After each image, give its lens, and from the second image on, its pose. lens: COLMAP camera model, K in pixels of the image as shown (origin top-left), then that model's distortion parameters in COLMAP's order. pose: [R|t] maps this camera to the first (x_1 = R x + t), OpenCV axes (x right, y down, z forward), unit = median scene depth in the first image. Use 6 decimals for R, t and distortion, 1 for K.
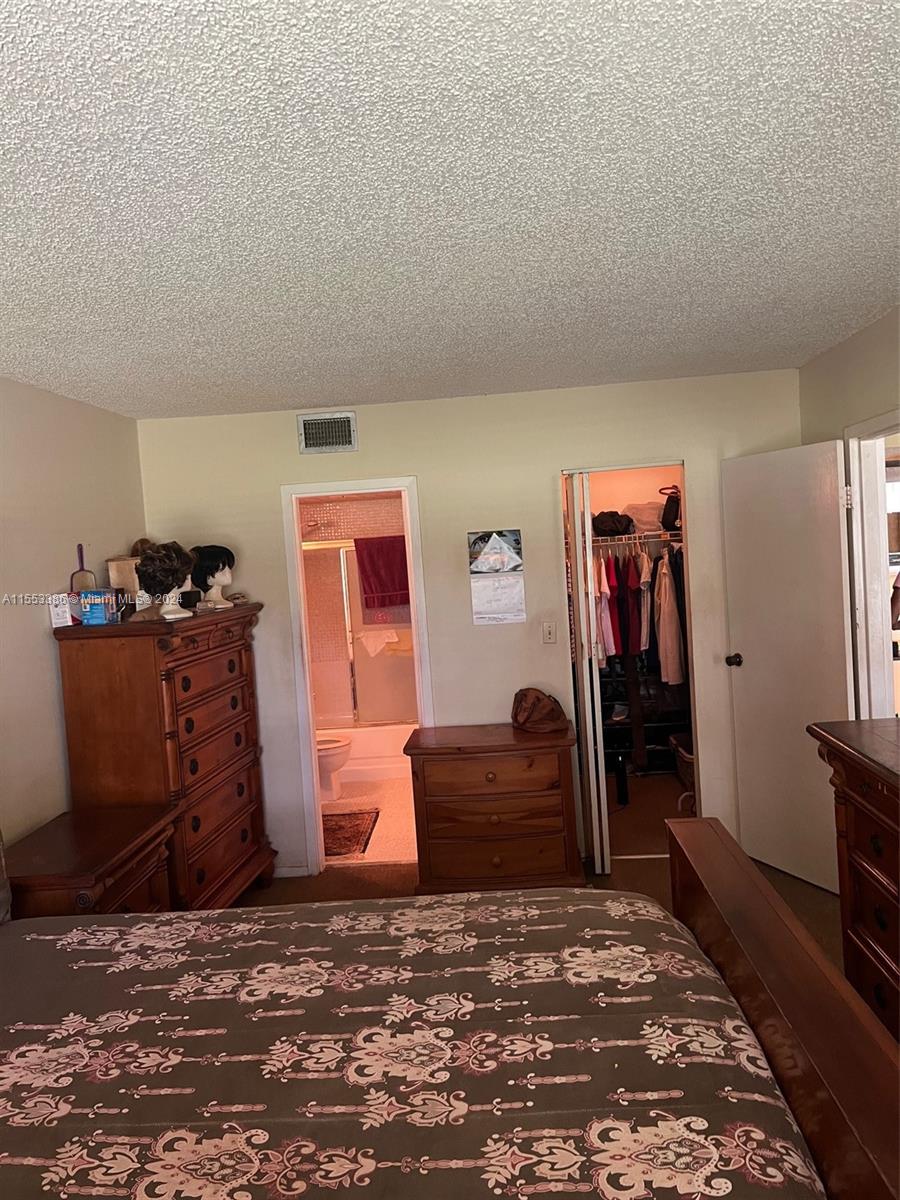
lens RADIAL K [[916.0, 0, 453.1], [0, 916.0, 593.8], [0, 0, 1]] dist [0.056984, -0.063116]
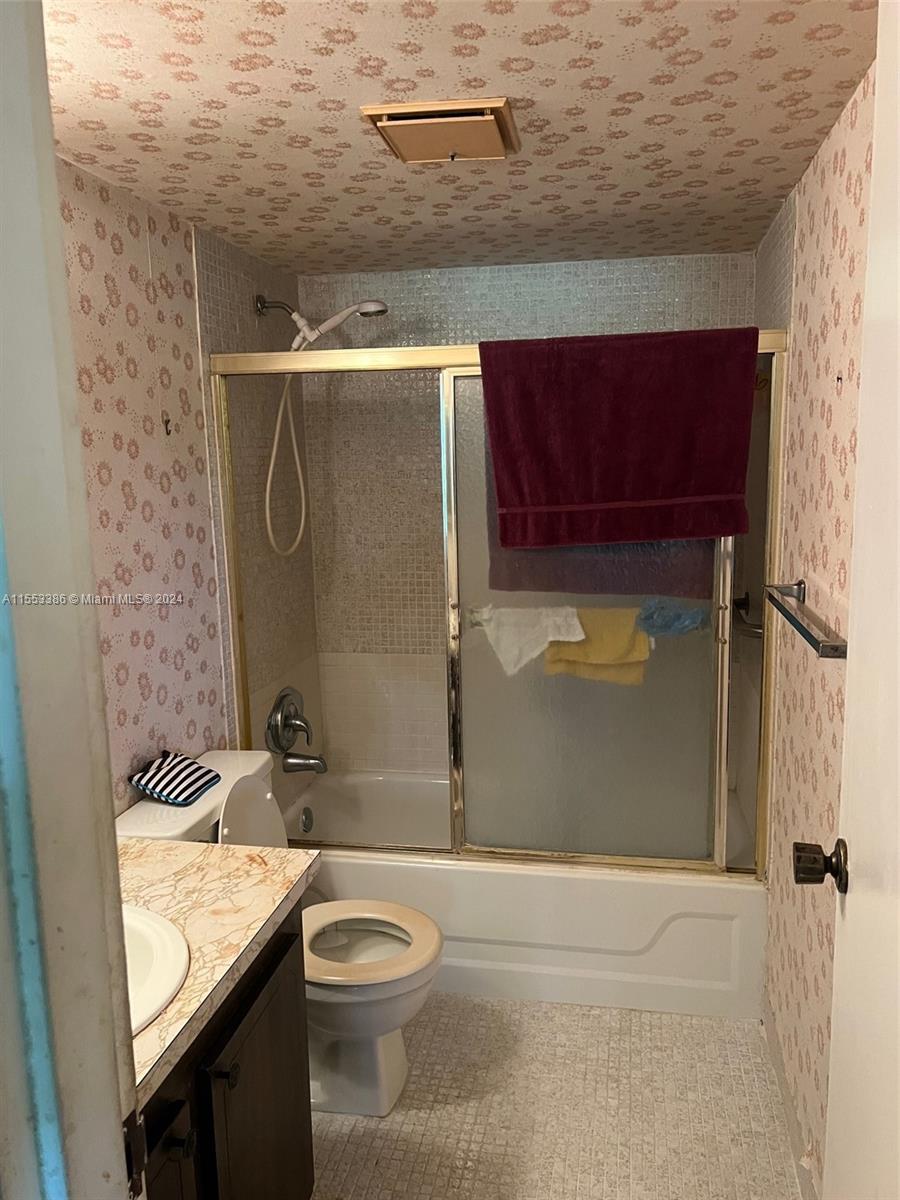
lens RADIAL K [[916.0, 0, 460.1], [0, 916.0, 604.8], [0, 0, 1]] dist [0.056984, -0.063116]
pose [[0.992466, 0.067938, -0.101963, -0.073261], [-0.055867, 0.991571, 0.116898, -0.001754], [0.109046, -0.110321, 0.987896, 0.643963]]
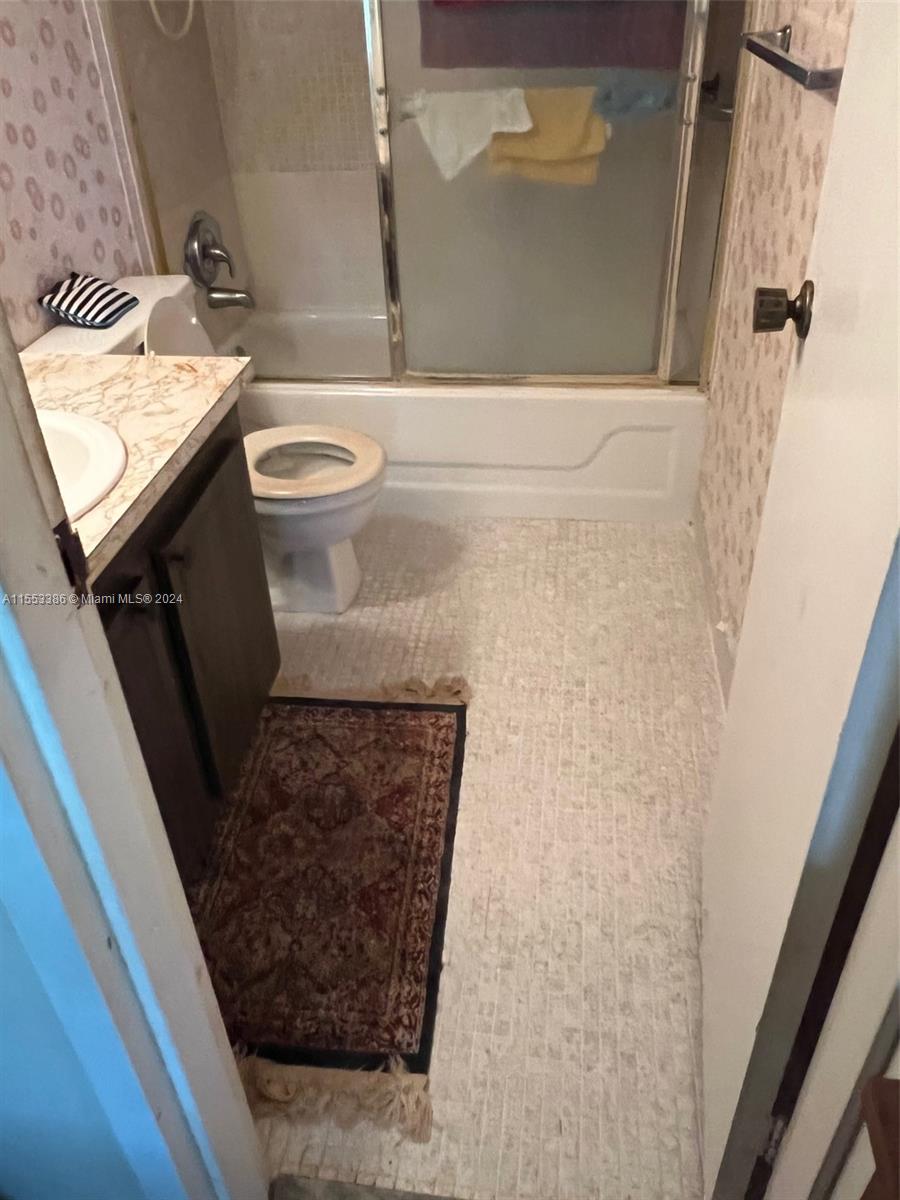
lens RADIAL K [[916.0, 0, 430.0], [0, 916.0, 570.6], [0, 0, 1]] dist [0.056984, -0.063116]
pose [[0.997202, 0.060394, -0.044058, -0.072222], [-0.029541, 0.859737, 0.509881, 0.020659], [0.068673, -0.507153, 0.859116, 0.650635]]
